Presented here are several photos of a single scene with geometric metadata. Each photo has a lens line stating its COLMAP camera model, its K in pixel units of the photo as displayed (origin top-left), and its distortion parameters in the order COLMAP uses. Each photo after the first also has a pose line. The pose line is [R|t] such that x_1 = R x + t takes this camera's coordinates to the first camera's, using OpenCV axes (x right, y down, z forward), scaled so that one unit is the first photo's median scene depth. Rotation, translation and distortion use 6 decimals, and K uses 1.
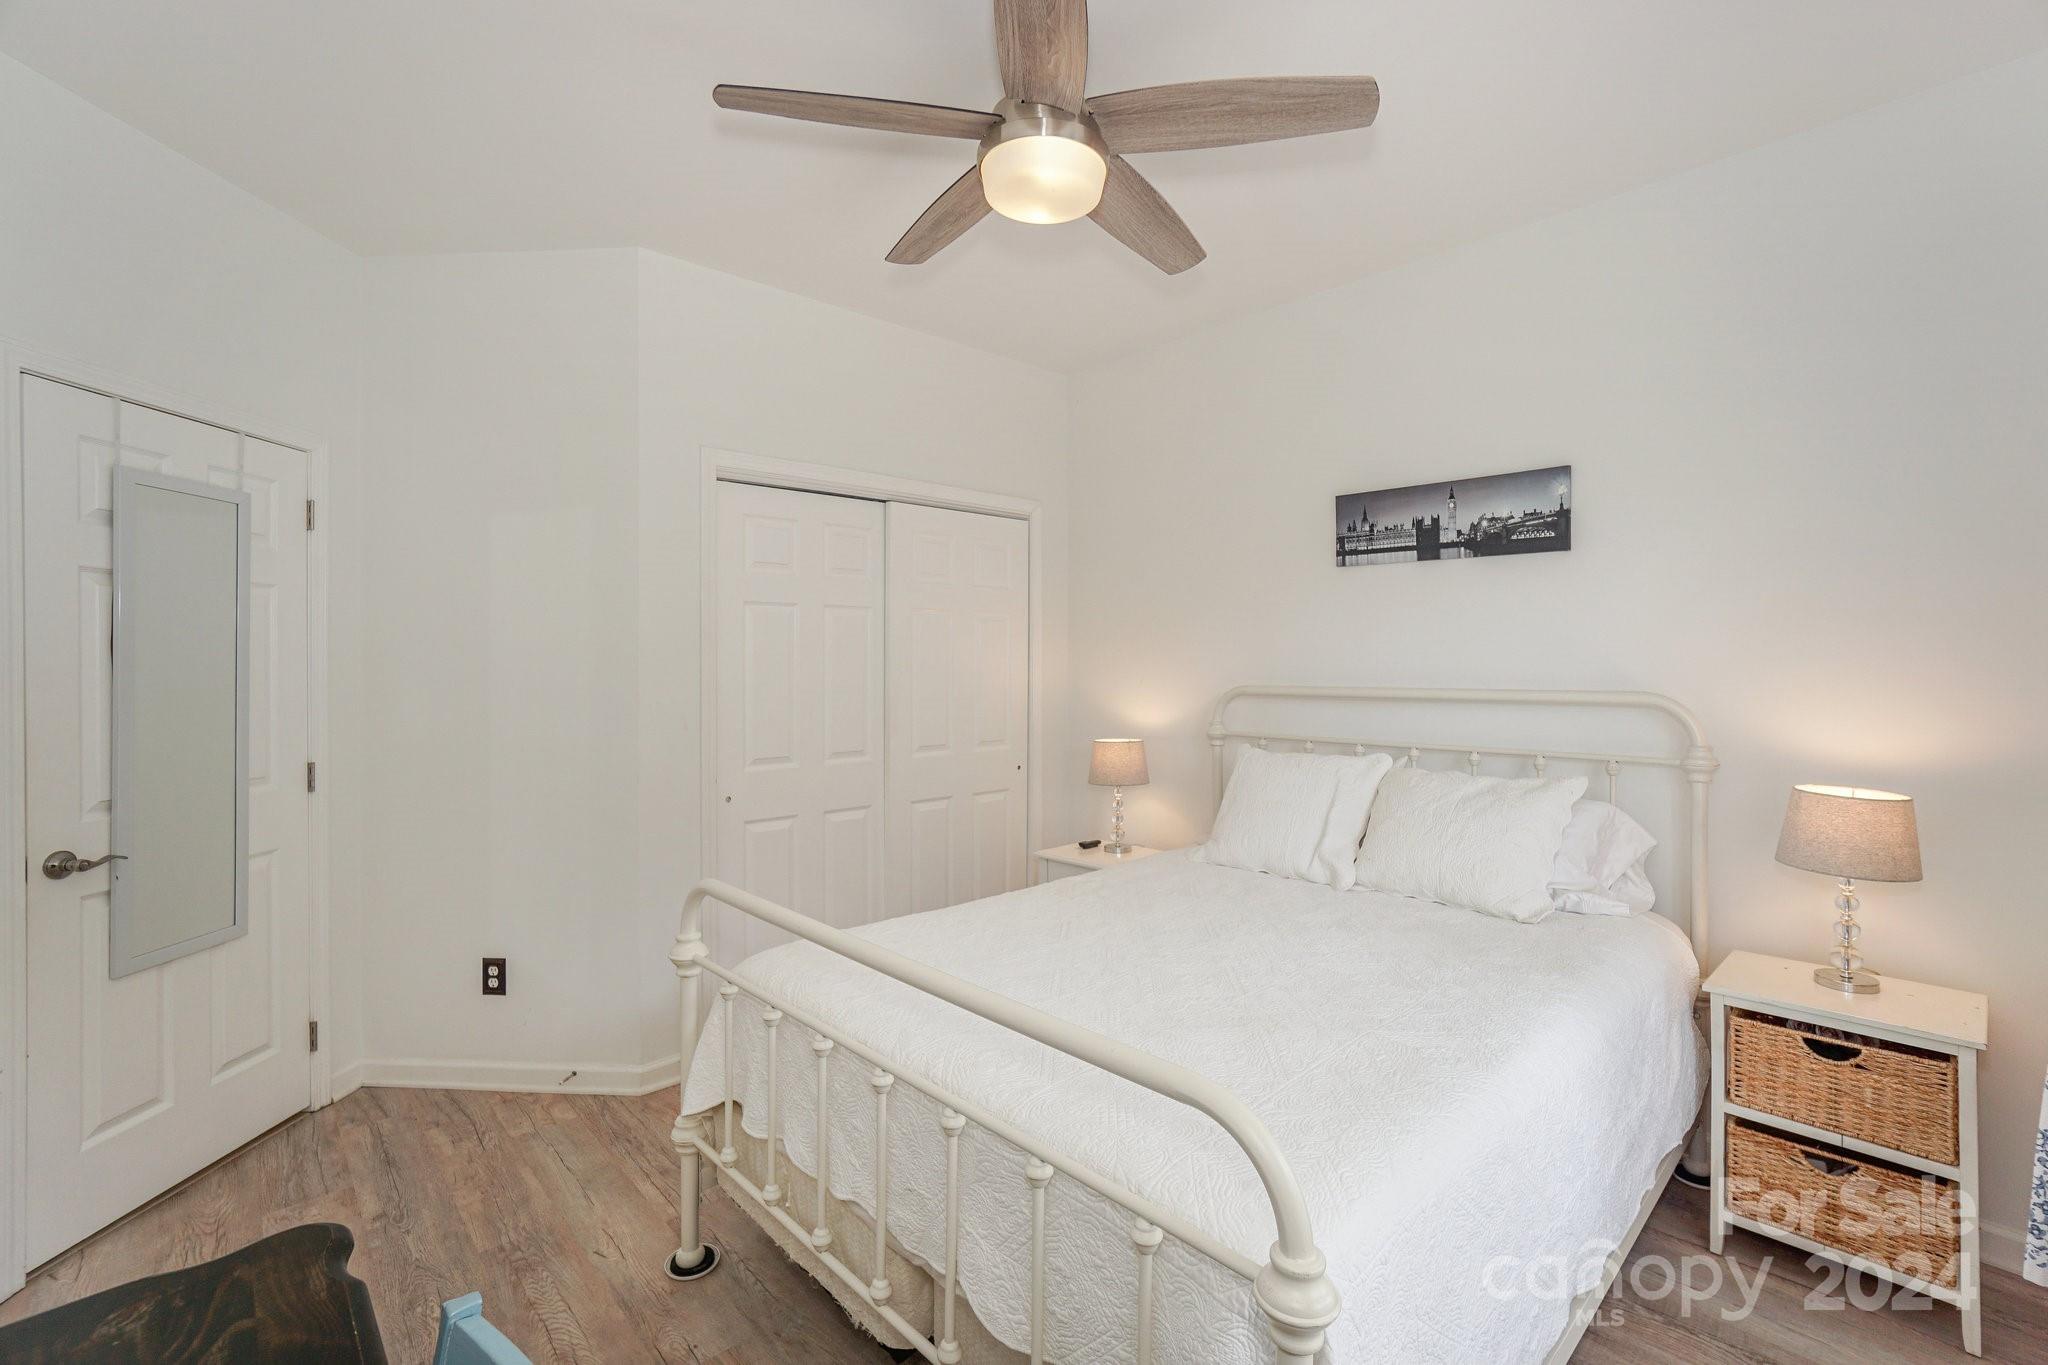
lens RADIAL K [[902.6, 0, 1032.0], [0, 902.6, 677.8], [0, 0, 1]] dist [-0.026946, 0.009500]
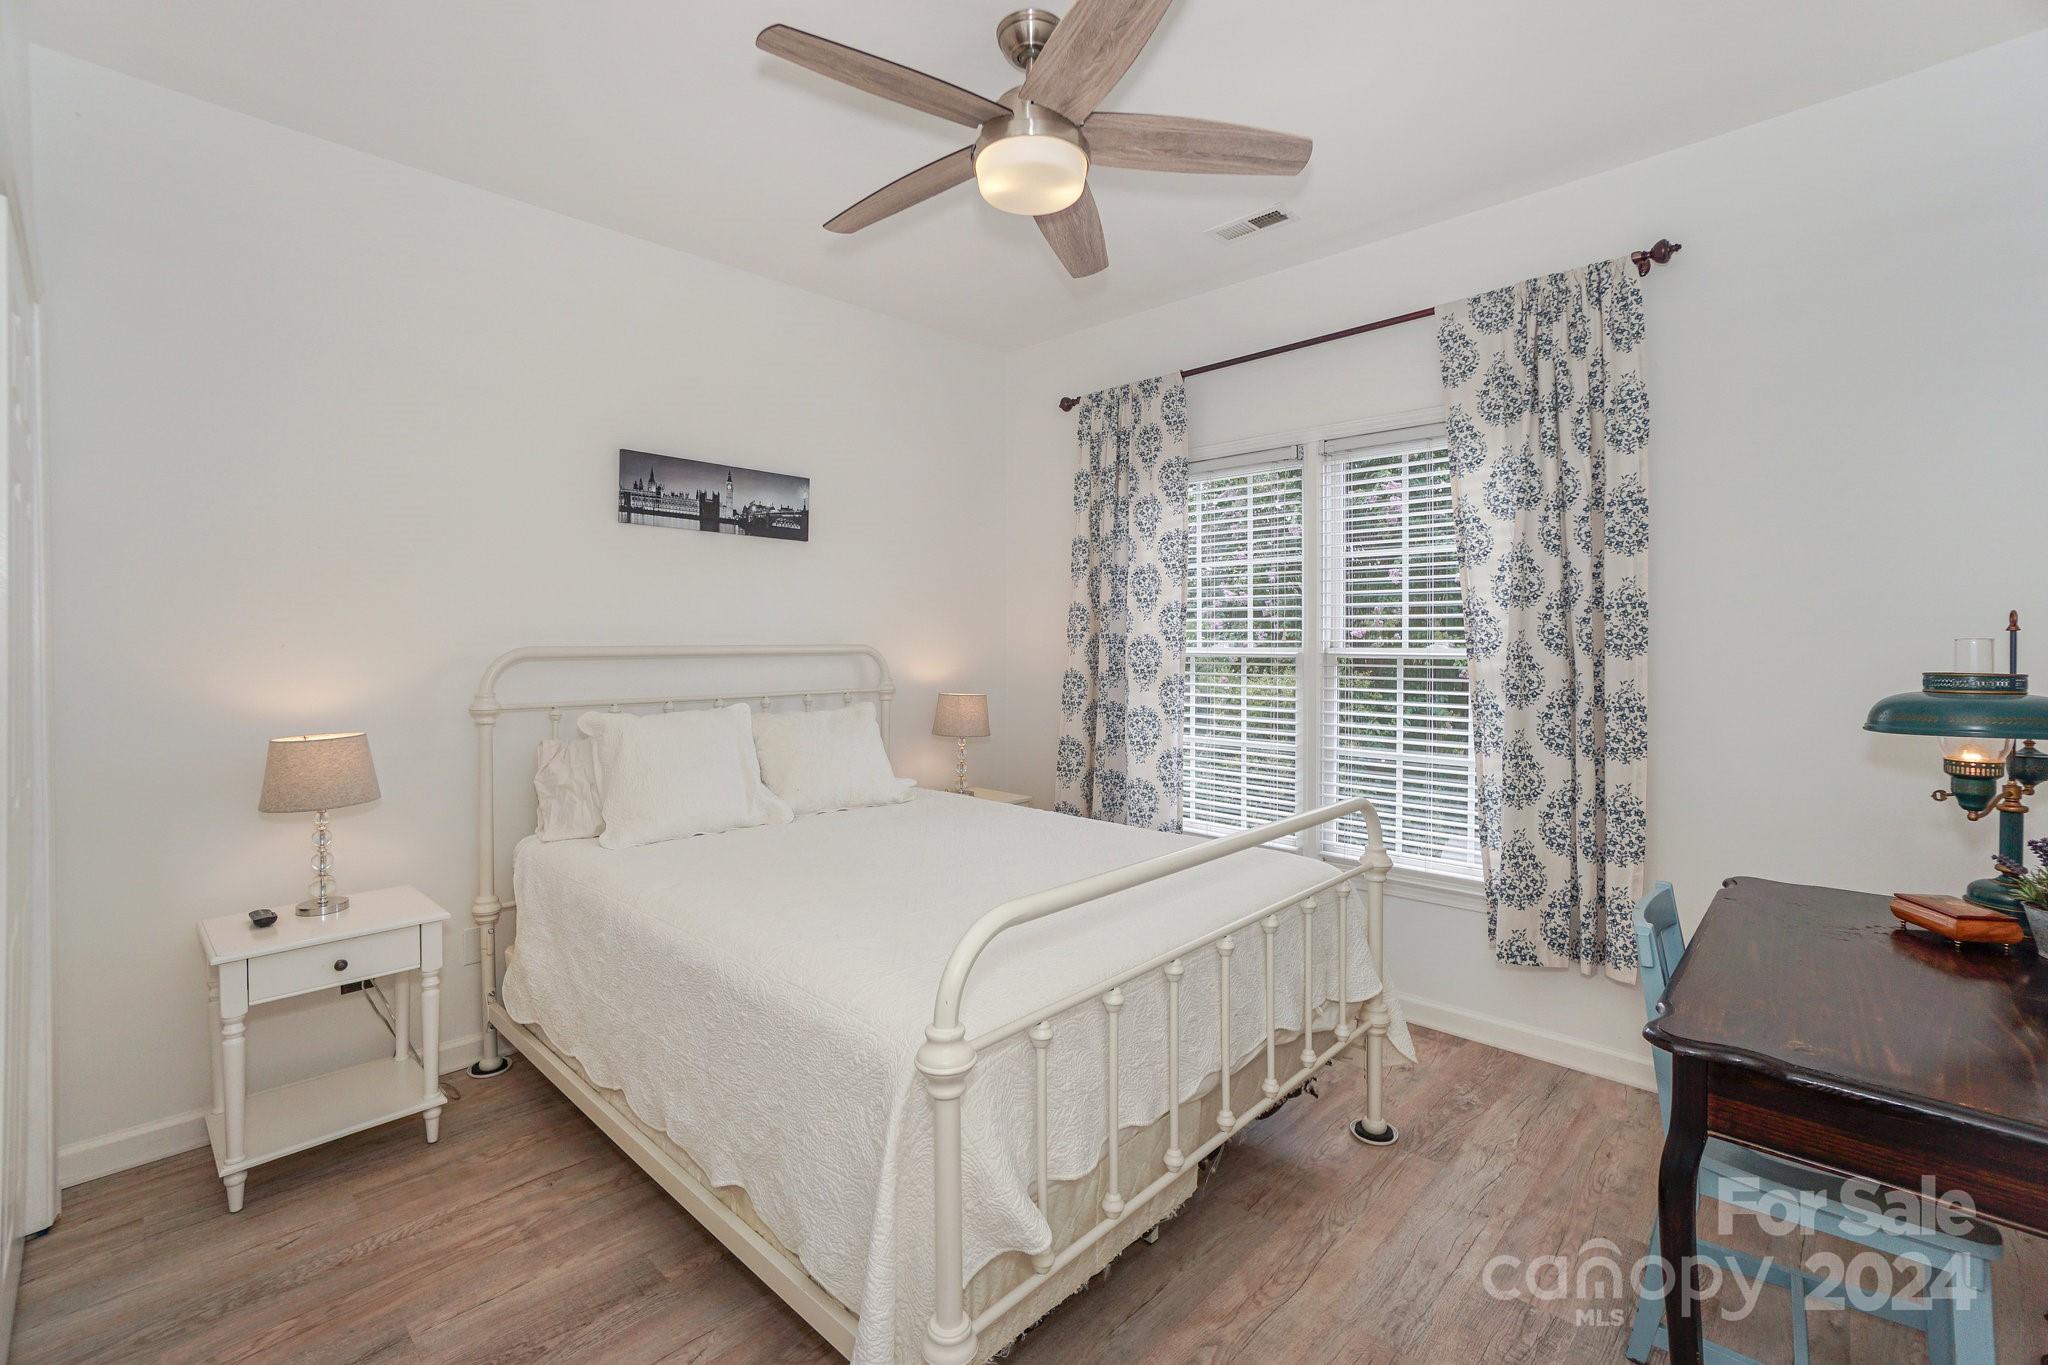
lens RADIAL K [[902.6, 0, 1012.1], [0, 902.6, 650.3], [0, 0, 1]] dist [-0.026946, 0.009500]
pose [[-0.029405, -0.025952, 0.999231, -0.684081], [-0.001088, 0.999663, 0.025932, -0.011947], [-0.999567, -0.000324, -0.029423, 0.646675]]
